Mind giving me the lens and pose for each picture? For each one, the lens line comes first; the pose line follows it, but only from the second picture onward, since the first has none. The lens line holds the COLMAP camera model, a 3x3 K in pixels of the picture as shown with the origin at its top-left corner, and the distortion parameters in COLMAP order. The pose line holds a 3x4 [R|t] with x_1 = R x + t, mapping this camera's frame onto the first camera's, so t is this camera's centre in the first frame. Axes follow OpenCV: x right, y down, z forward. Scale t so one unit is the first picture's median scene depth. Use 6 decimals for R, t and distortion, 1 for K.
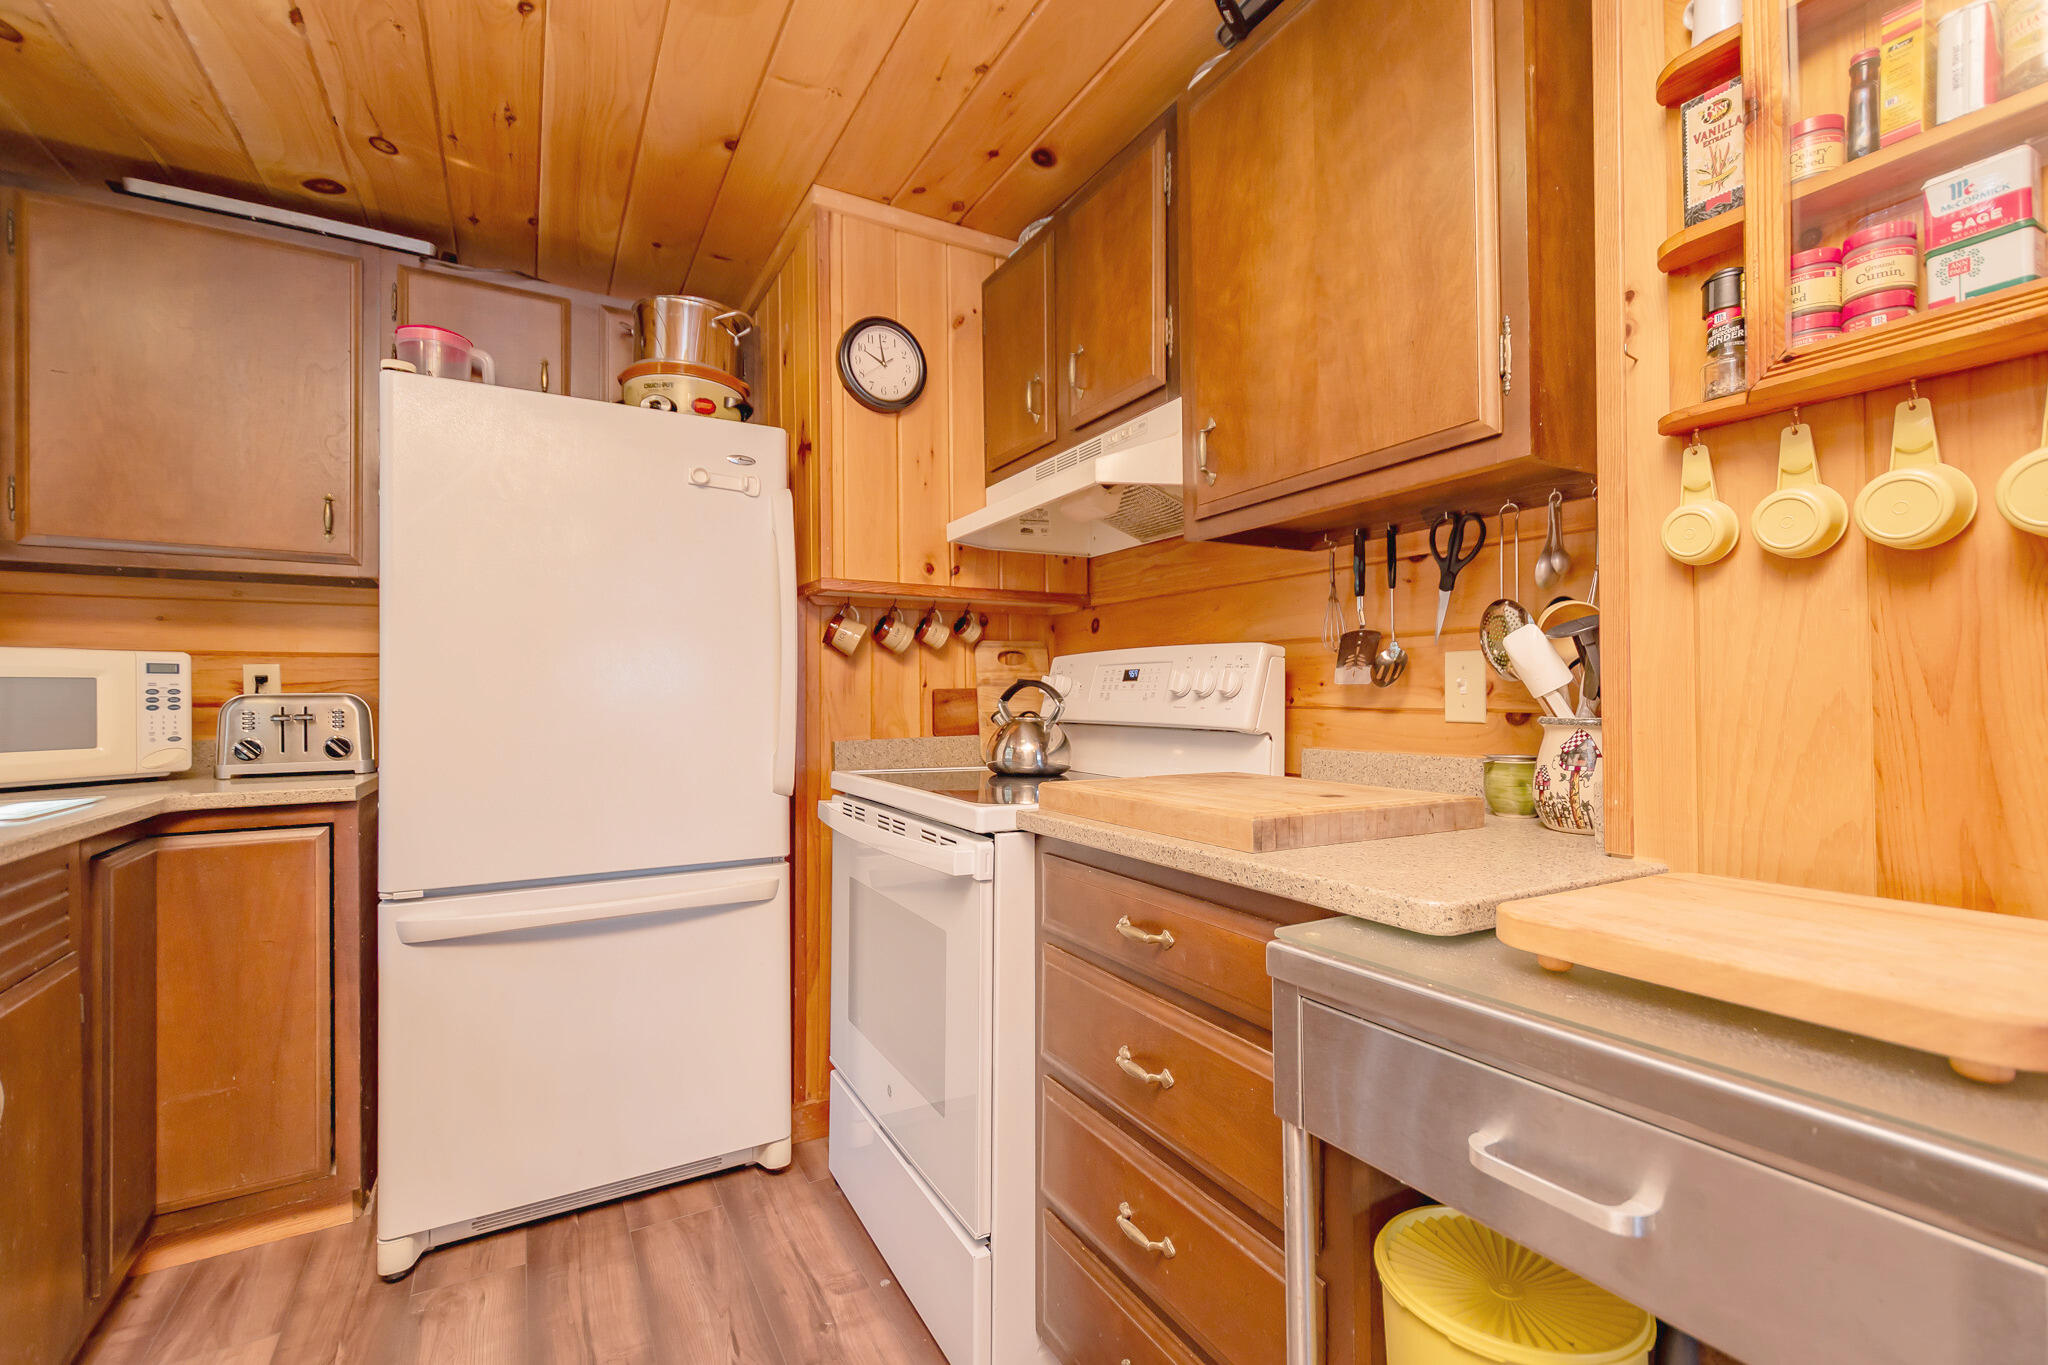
lens RADIAL K [[891.9, 0, 1038.2], [0, 891.9, 691.4], [0, 0, 1]] dist [0.014134, -0.005453]
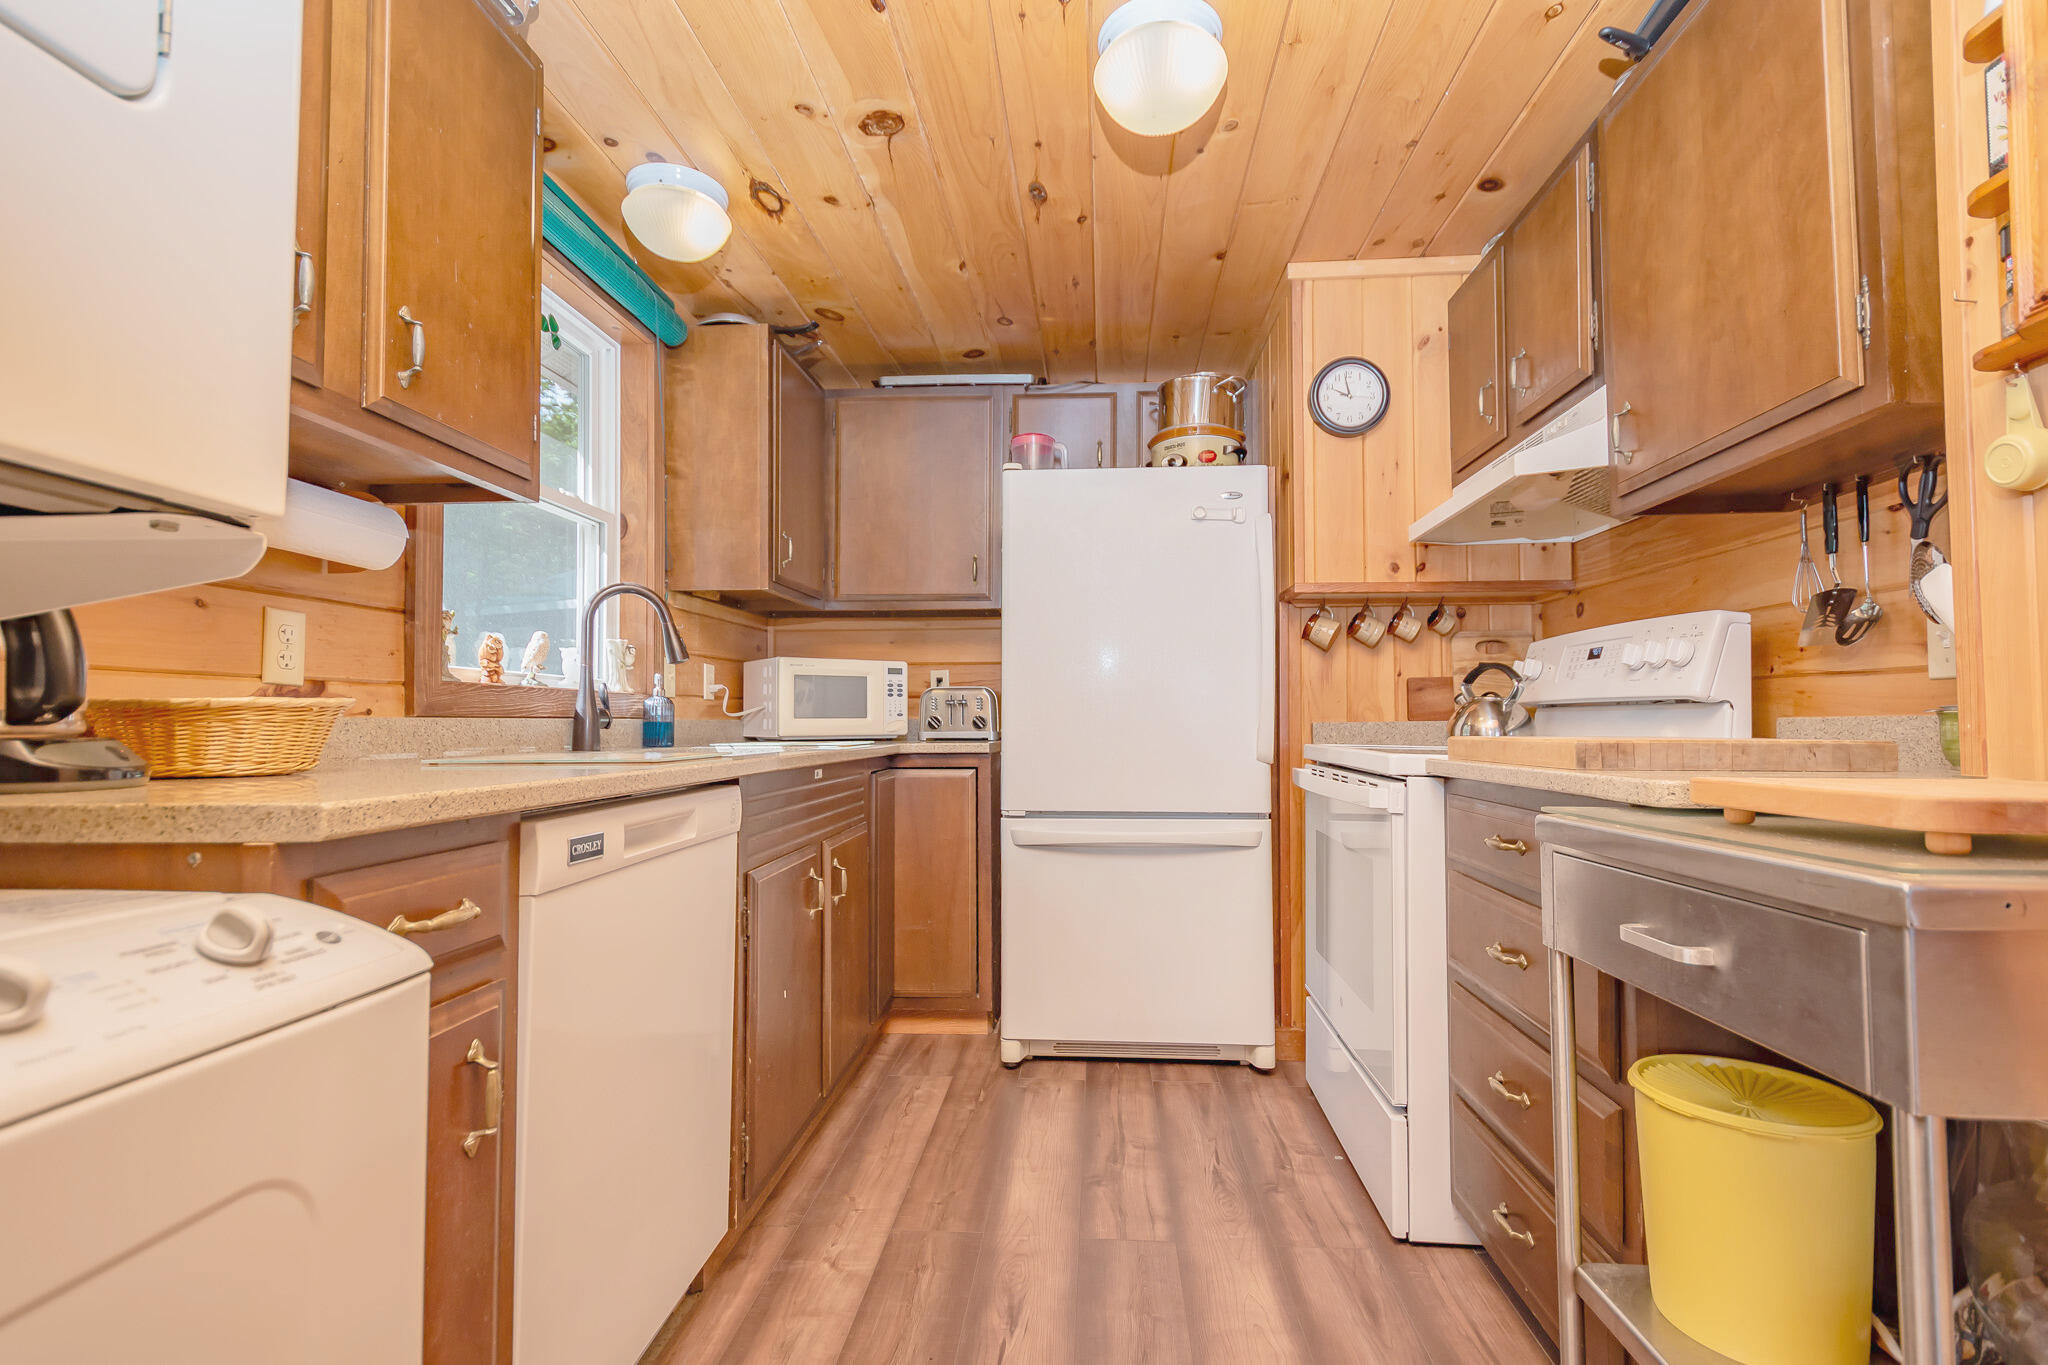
lens RADIAL K [[891.9, 0, 1027.2], [0, 891.9, 688.5], [0, 0, 1]] dist [0.014134, -0.005453]
pose [[0.823825, -0.012584, -0.566704, 0.158963], [-0.001008, 0.999719, -0.023663, 0.049619], [0.566843, 0.020065, 0.823582, -0.222643]]
